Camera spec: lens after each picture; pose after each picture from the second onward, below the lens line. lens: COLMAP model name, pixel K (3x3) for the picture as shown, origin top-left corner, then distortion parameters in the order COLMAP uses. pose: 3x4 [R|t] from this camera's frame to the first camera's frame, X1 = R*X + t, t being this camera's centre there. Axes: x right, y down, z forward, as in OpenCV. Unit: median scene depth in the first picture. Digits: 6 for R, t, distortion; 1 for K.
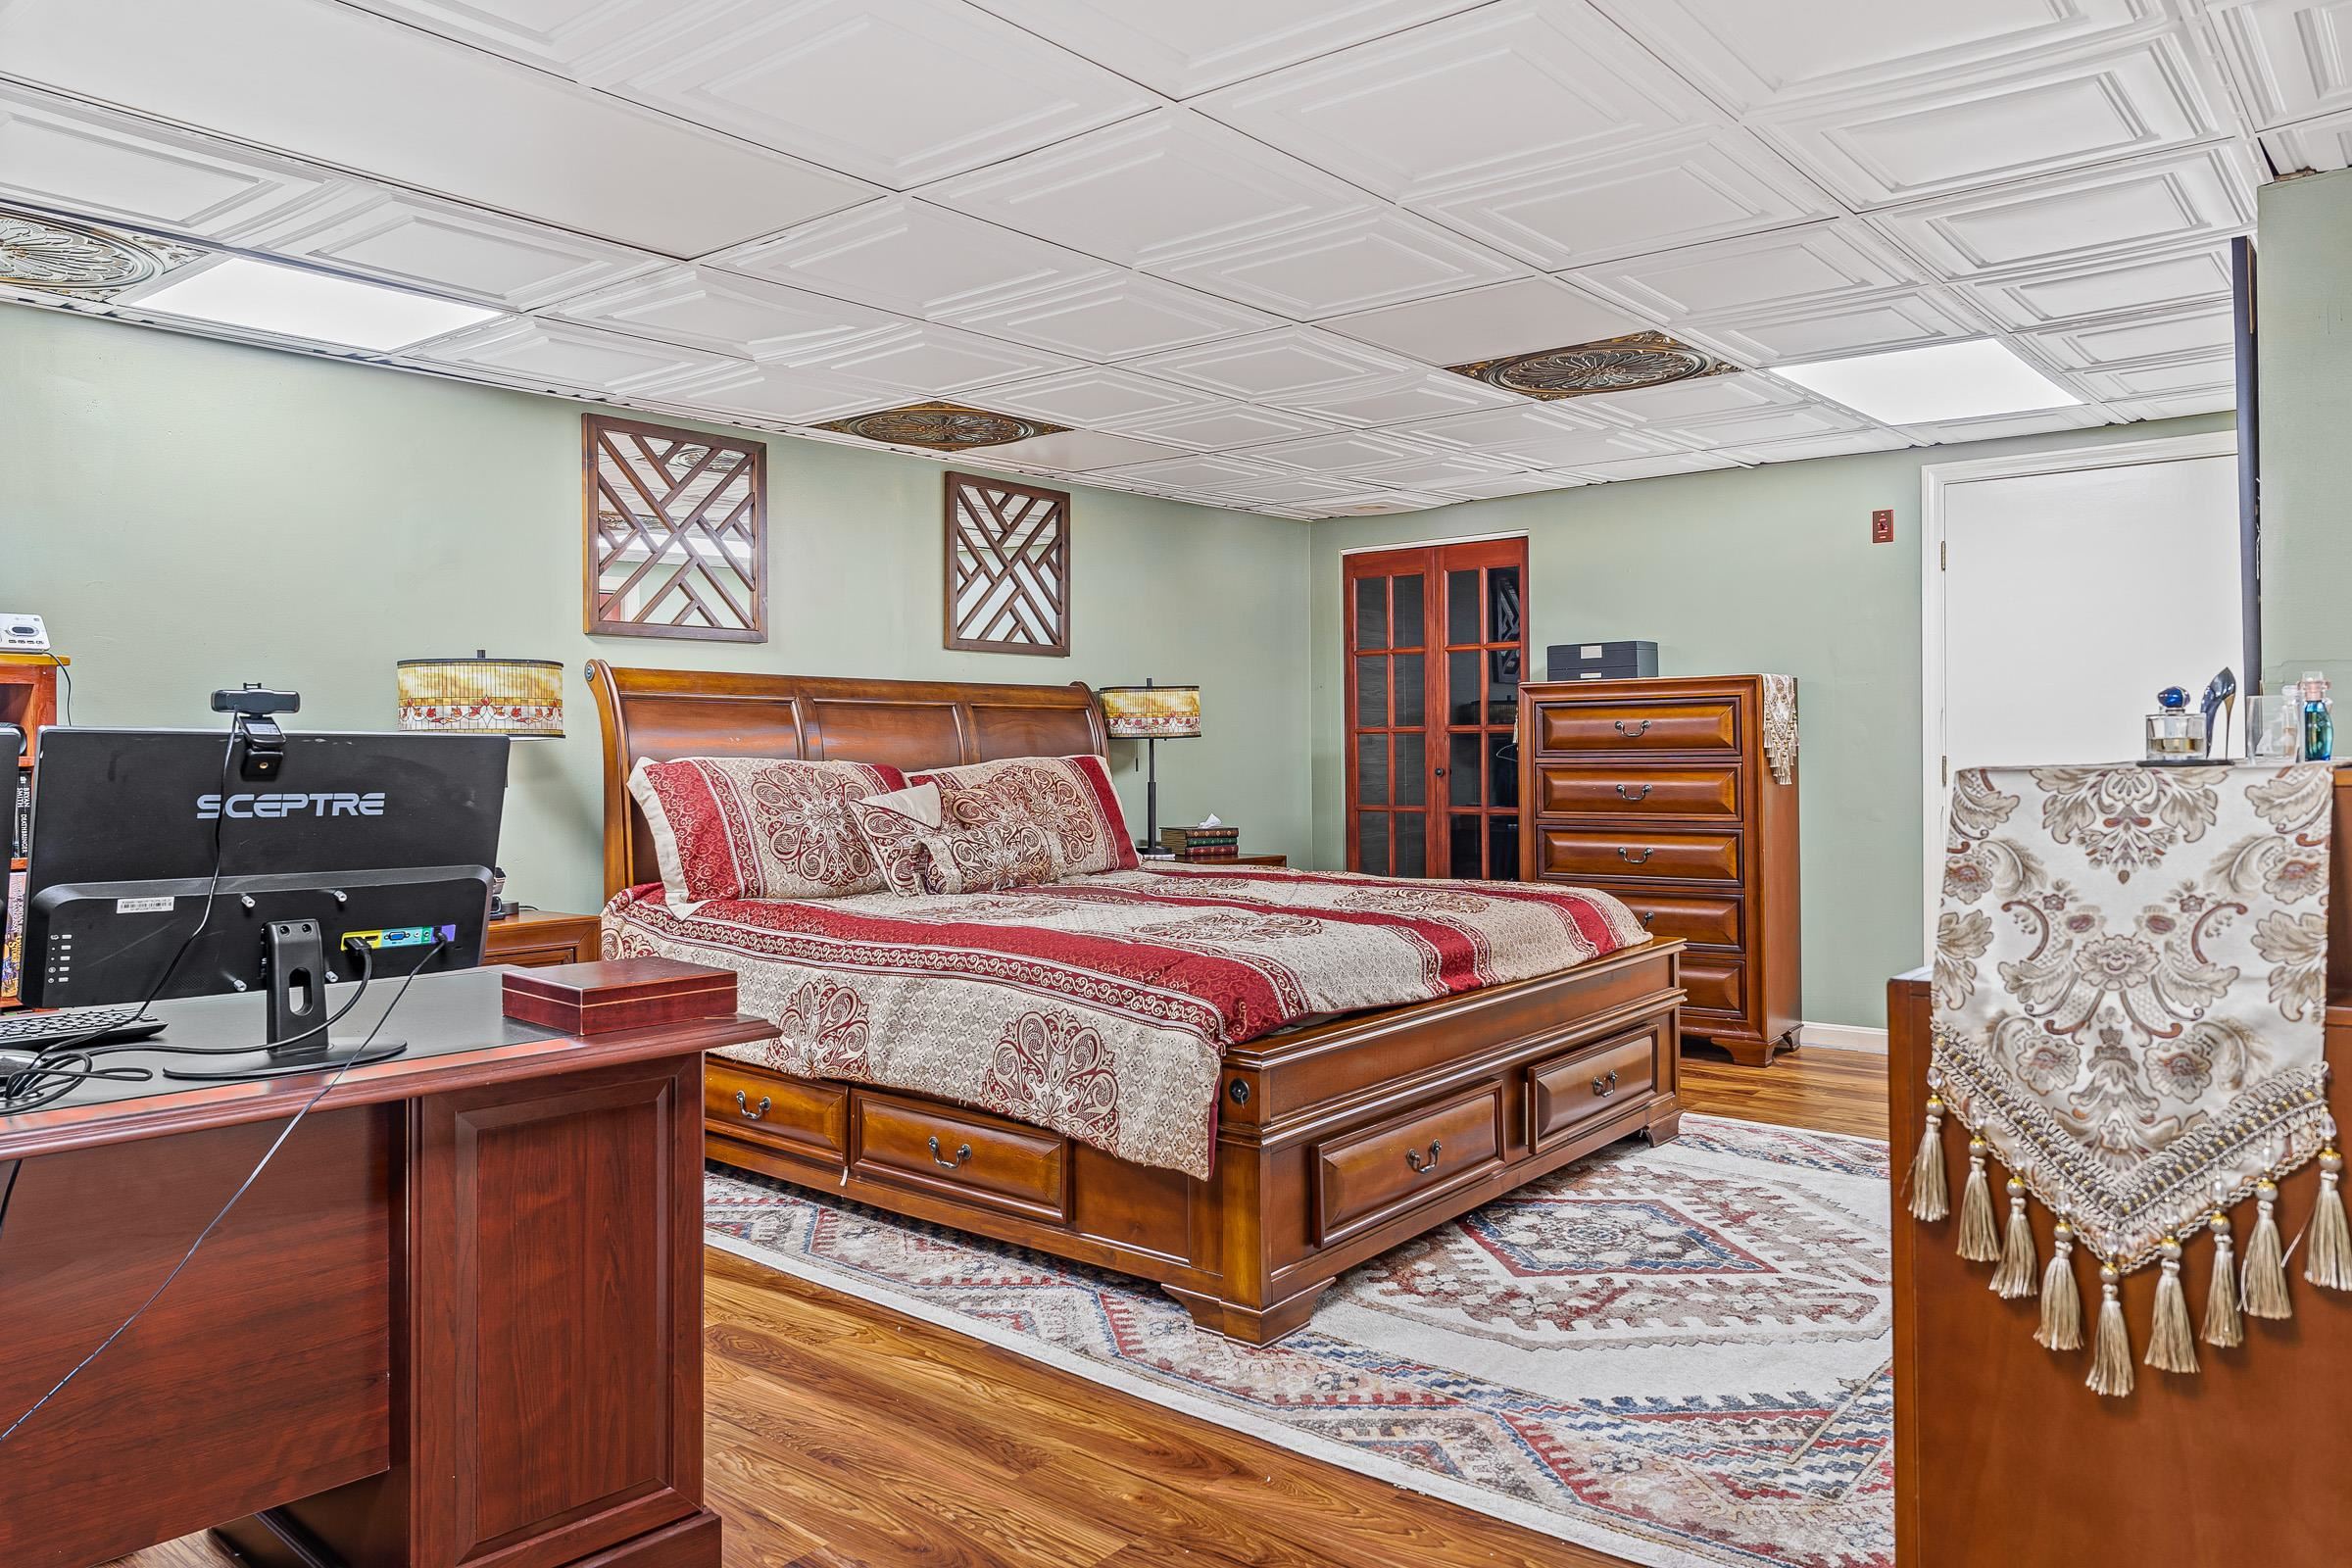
lens RADIAL K [[1599.5, 0, 1186.1], [0, 1599.5, 784.9], [0, 0, 1]] dist [-0.017706, 0.013904]
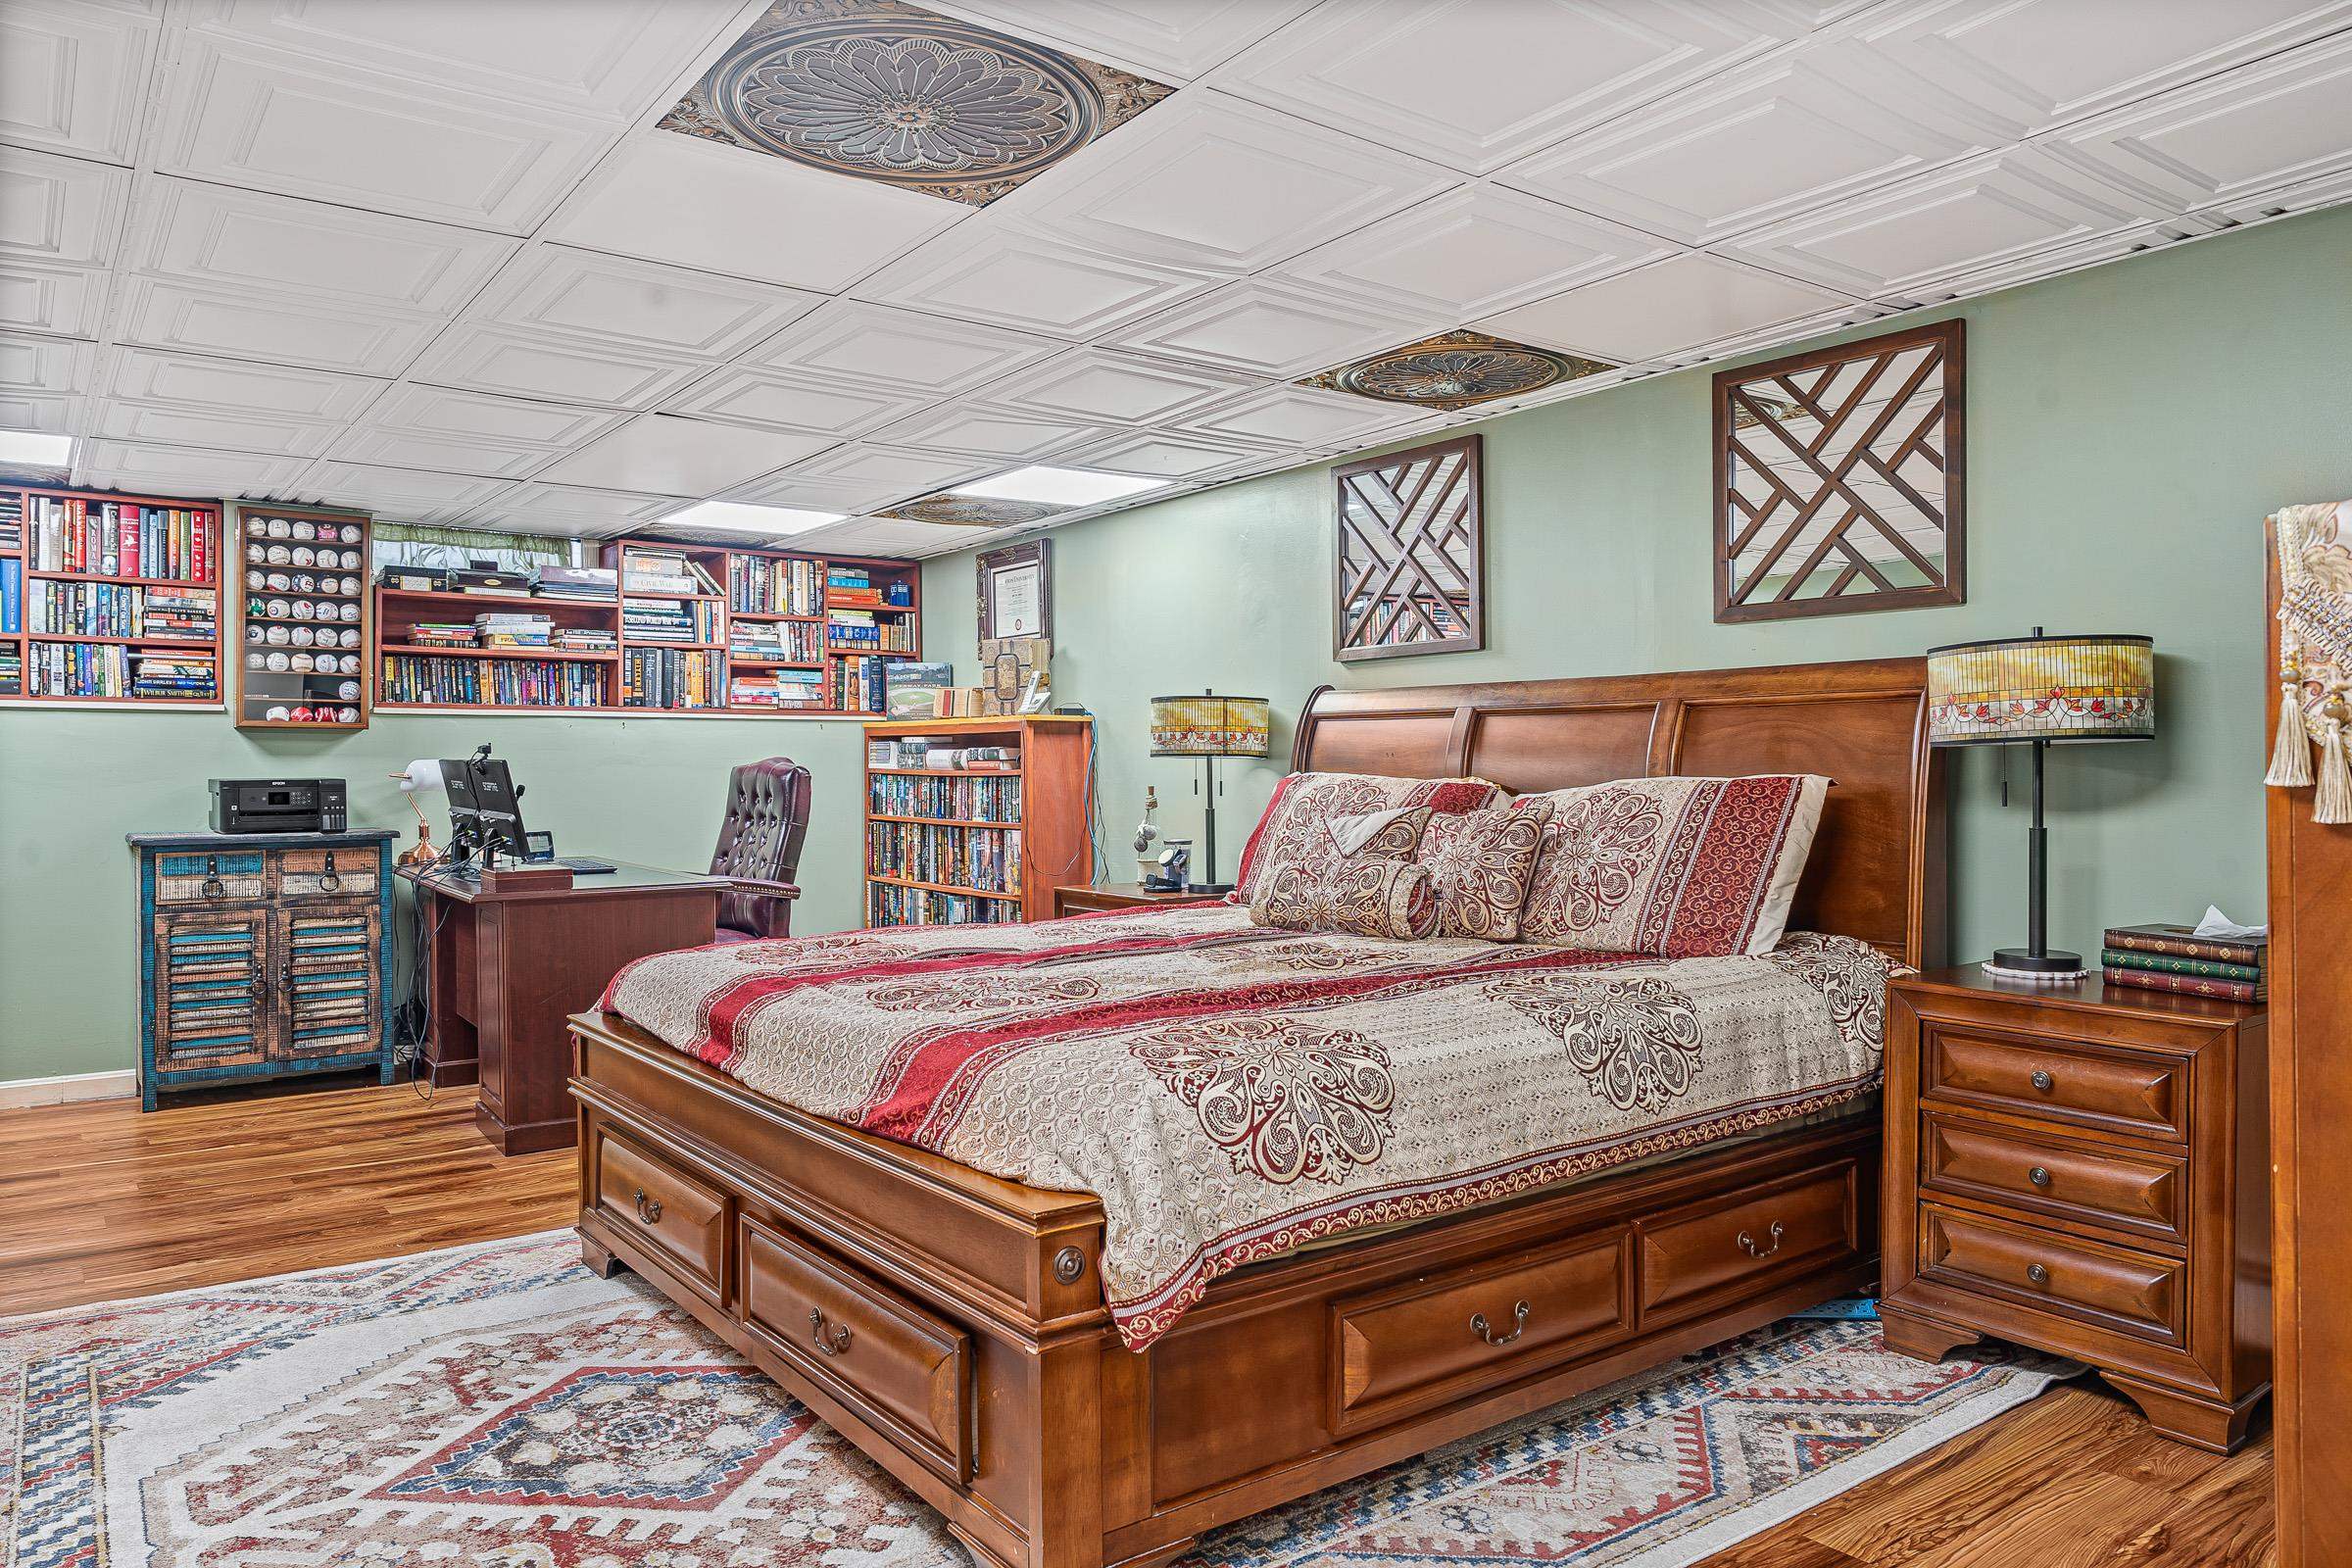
lens RADIAL K [[1599.5, 0, 1192.1], [0, 1599.5, 770.9], [0, 0, 1]] dist [-0.017706, 0.013904]
pose [[-0.249942, 0.020272, -0.968049, 1.010262], [-0.013372, 0.999613, 0.024386, -0.054548], [0.968168, 0.019040, -0.249574, 1.593283]]
